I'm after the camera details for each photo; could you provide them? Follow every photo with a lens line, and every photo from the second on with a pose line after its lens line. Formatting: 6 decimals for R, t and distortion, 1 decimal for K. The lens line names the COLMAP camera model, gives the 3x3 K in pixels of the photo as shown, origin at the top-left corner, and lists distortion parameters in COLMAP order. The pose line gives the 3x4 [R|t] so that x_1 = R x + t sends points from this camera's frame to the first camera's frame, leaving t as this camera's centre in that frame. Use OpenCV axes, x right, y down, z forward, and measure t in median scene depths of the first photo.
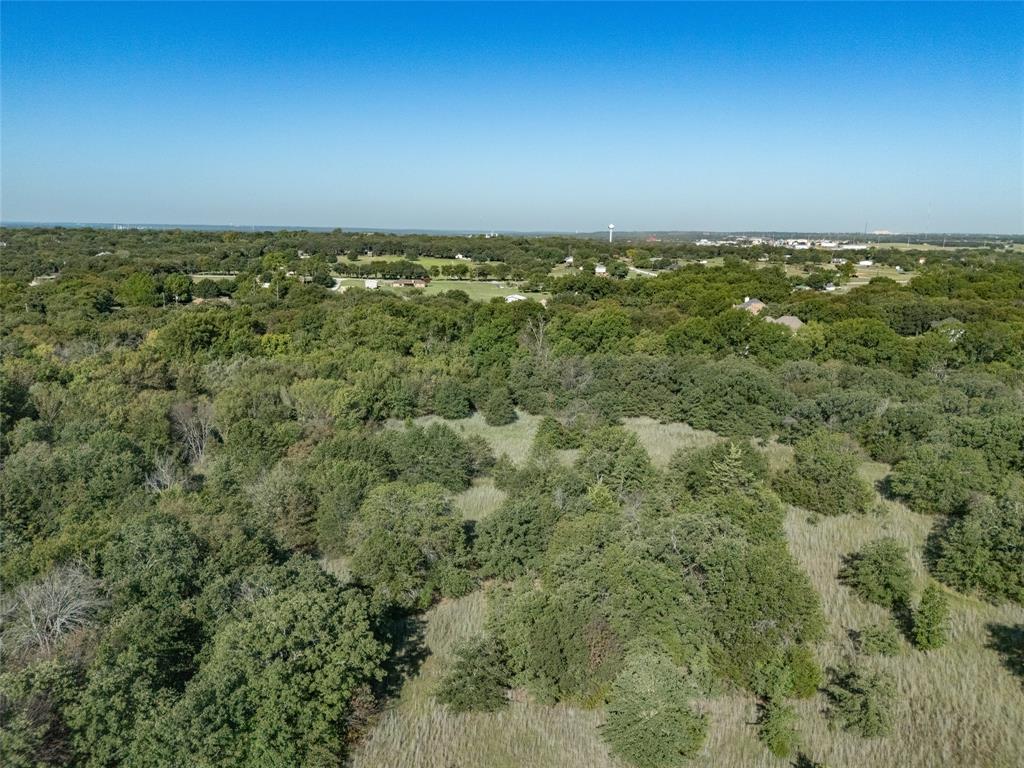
lens RADIAL K [[719.6, 0, 509.7], [0, 719.6, 388.1], [0, 0, 1]] dist [0.044715, -0.048387]
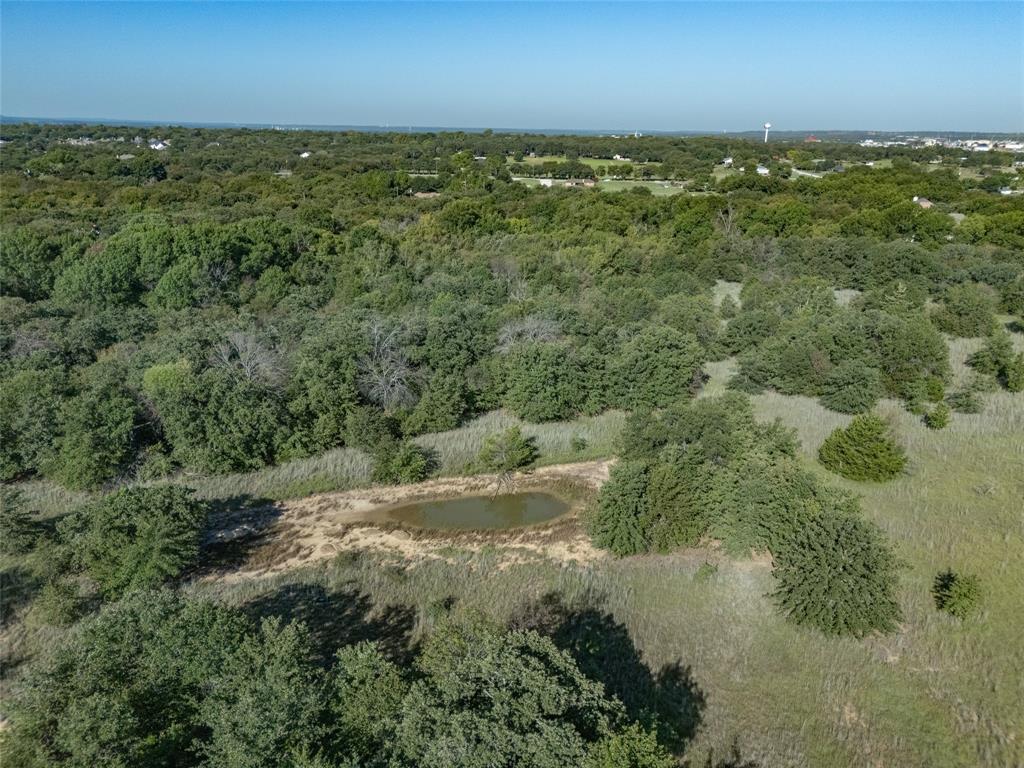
lens RADIAL K [[719.6, 0, 509.7], [0, 719.6, 388.1], [0, 0, 1]] dist [0.044715, -0.048387]
pose [[0.984185, 0.058895, -0.167065, -0.039762], [-0.037216, 0.990809, 0.130048, 0.022524], [0.173188, -0.121774, 0.977332, -0.112753]]
